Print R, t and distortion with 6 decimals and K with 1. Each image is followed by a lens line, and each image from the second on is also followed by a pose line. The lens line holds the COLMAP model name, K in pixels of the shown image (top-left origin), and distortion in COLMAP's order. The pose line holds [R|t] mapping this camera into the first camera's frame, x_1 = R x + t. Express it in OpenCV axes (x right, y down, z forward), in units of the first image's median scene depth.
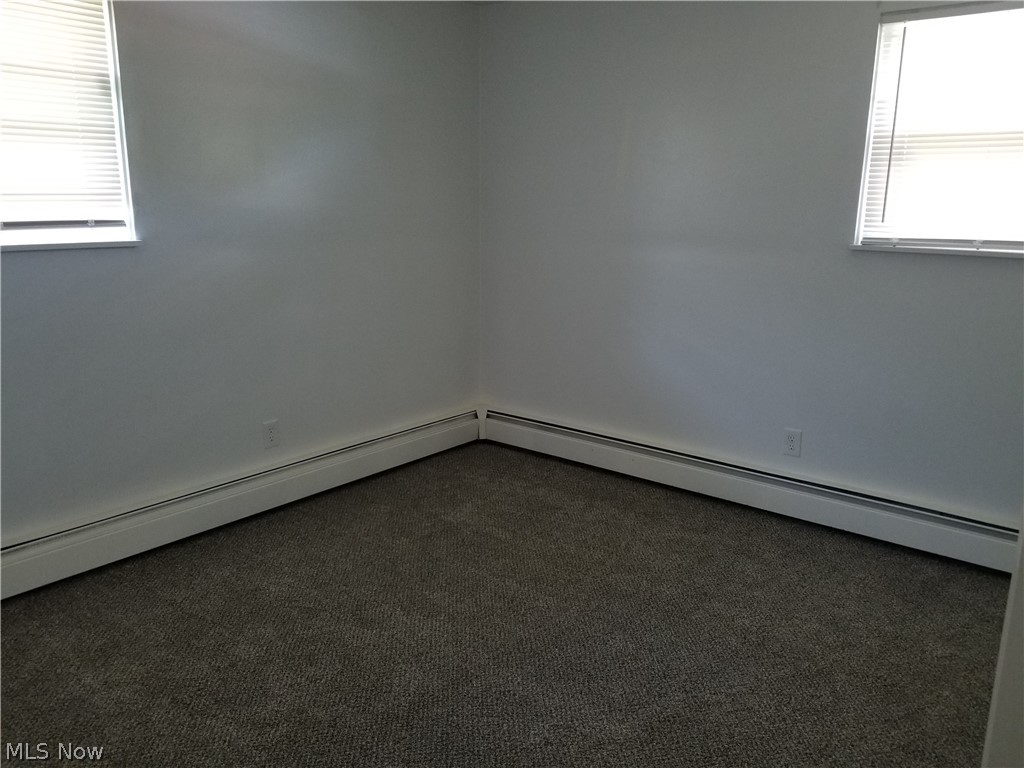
lens RADIAL K [[820.1, 0, 512.3], [0, 820.1, 369.4], [0, 0, 1]] dist [0.114019, -0.239393]
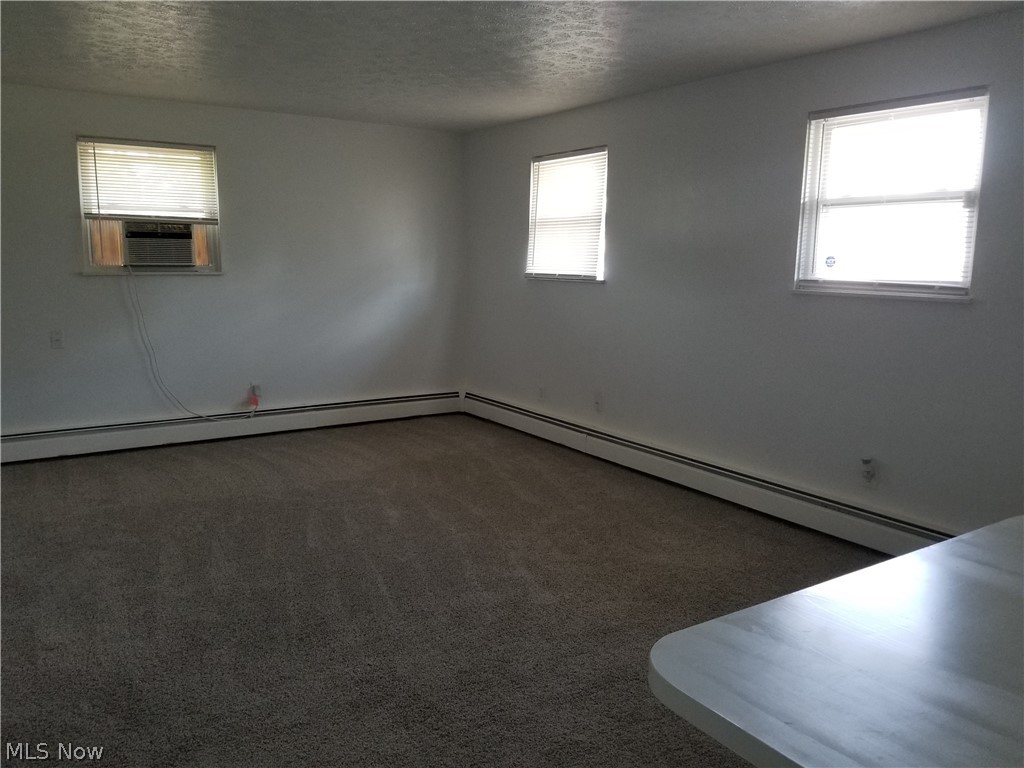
lens RADIAL K [[815.9, 0, 533.8], [0, 815.9, 372.8], [0, 0, 1]] dist [0.046575, -0.115313]
pose [[0.961332, 0.041820, -0.272197, 0.434800], [-0.058690, 0.996808, -0.054130, 0.077023], [0.269064, 0.068013, 0.960718, -0.350710]]
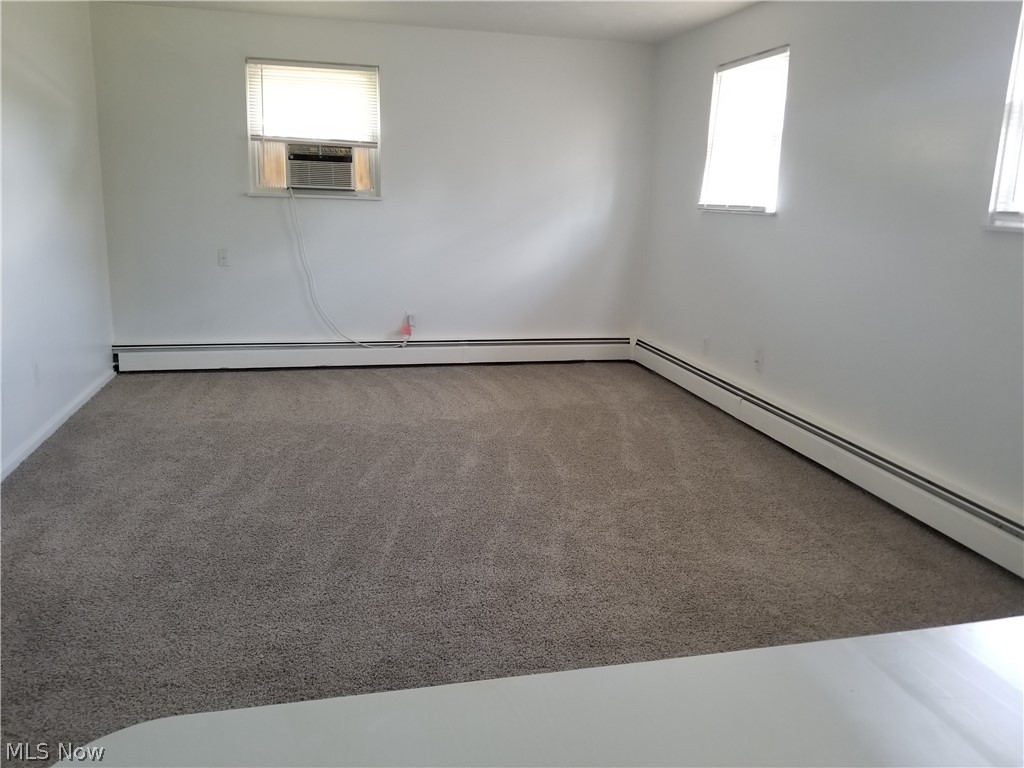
lens RADIAL K [[815.9, 0, 533.8], [0, 815.9, 372.8], [0, 0, 1]] dist [0.046575, -0.115313]
pose [[0.803760, 0.140387, -0.578154, 0.547216], [-0.140178, 0.989090, 0.045292, 0.059492], [0.578205, 0.044640, 0.814670, -0.170773]]
